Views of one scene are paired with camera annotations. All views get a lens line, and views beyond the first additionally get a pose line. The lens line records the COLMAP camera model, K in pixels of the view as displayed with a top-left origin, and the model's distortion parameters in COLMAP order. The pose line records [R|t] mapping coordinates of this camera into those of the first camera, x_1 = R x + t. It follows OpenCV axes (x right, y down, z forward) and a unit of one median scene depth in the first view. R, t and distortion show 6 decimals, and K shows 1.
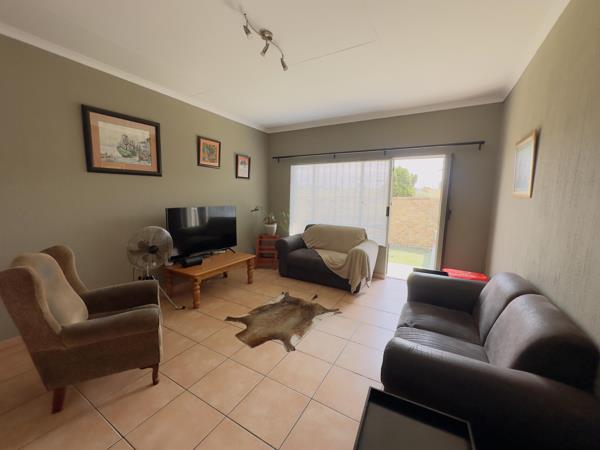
lens RADIAL K [[239.4, 0, 300.2], [0, 239.4, 224.2], [0, 0, 1]] dist [-0.007929, 0.001716]
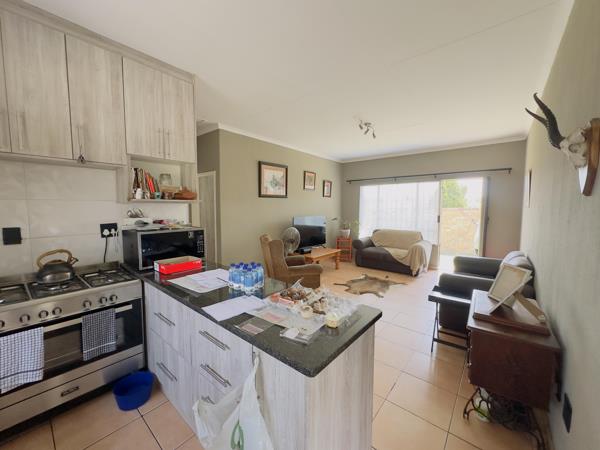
lens RADIAL K [[239.4, 0, 299.8], [0, 239.4, 224.9], [0, 0, 1]] dist [-0.007929, 0.001716]
pose [[0.985146, -0.004311, -0.171665, -0.203713], [-0.004357, 0.998736, -0.050084, 0.059174], [0.171664, 0.050088, 0.983881, -0.533156]]
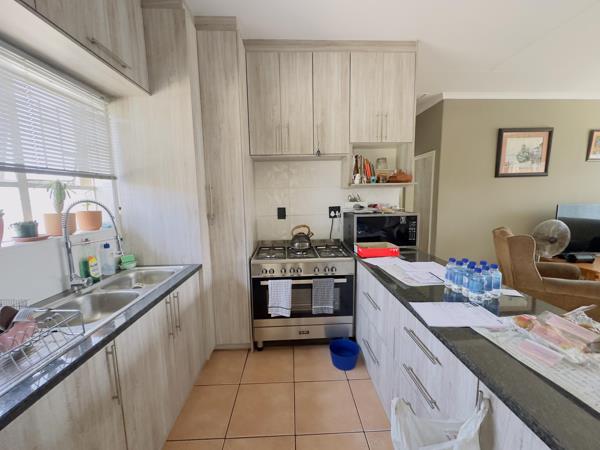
lens RADIAL K [[239.4, 0, 300.5], [0, 239.4, 225.6], [0, 0, 1]] dist [-0.007929, 0.001716]
pose [[0.533133, 0.071741, -0.842984, -0.232501], [-0.075889, 0.996437, 0.036806, 0.066357], [0.842621, 0.044351, 0.536677, -0.487854]]
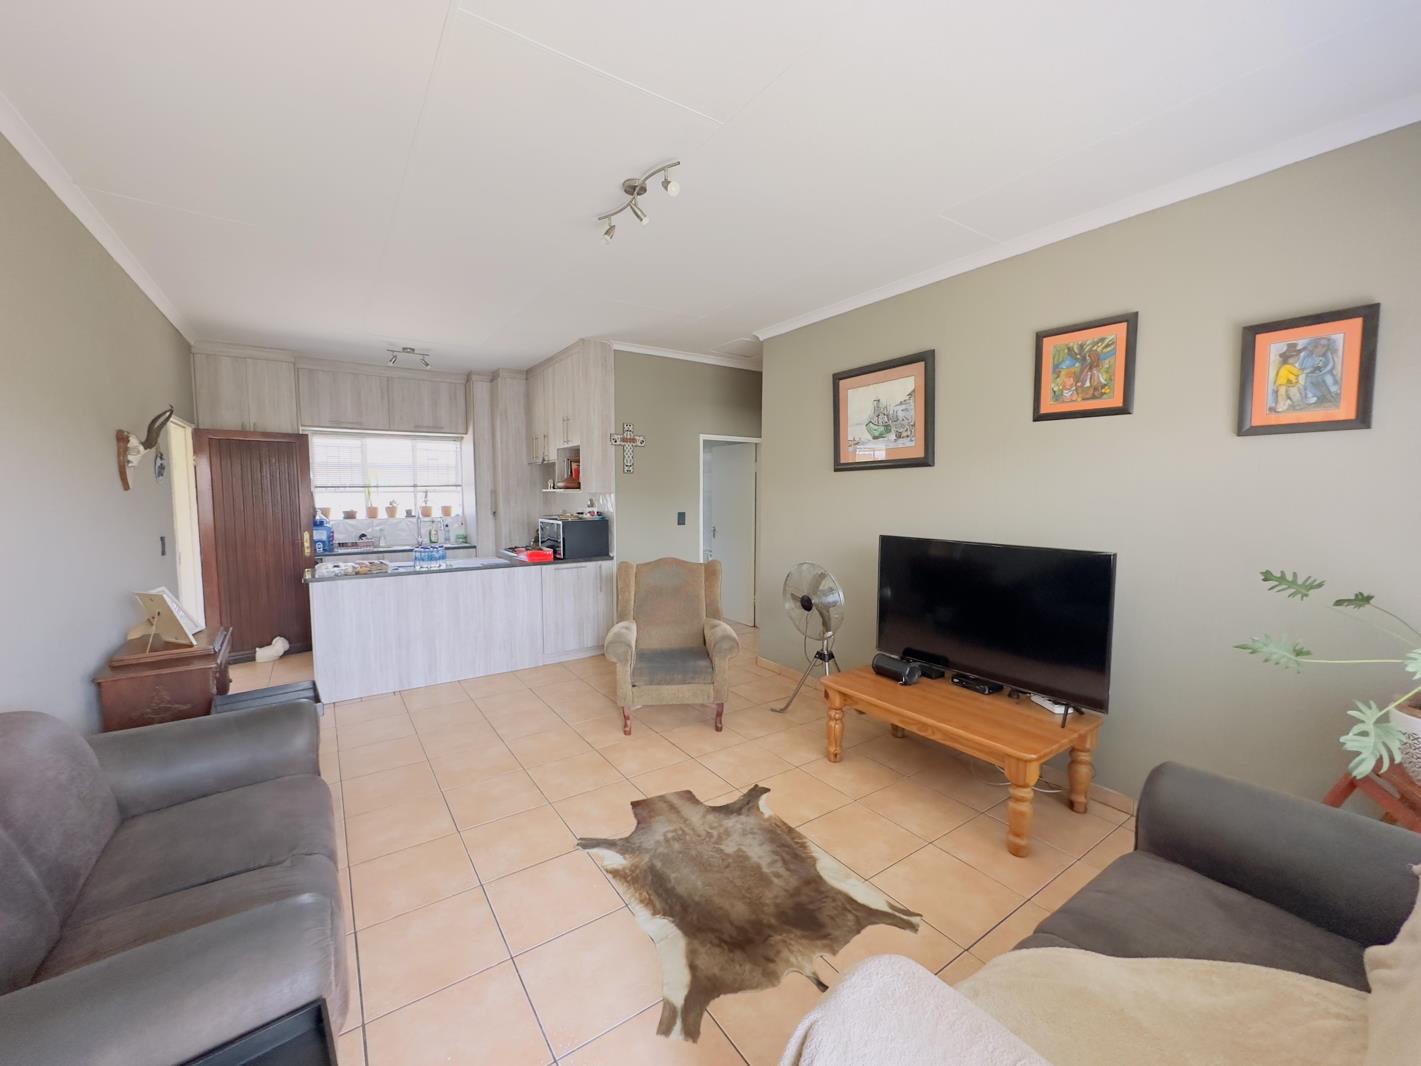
lens RADIAL K [[567.0, 0, 709.7], [0, 567.0, 533.5], [0, 0, 1]] dist [-0.007929, 0.001716]
pose [[-0.423959, 0.047942, -0.904411, 0.515874], [-0.118418, 0.987091, 0.107836, -0.130913], [0.897906, 0.152817, -0.412809, 1.005604]]
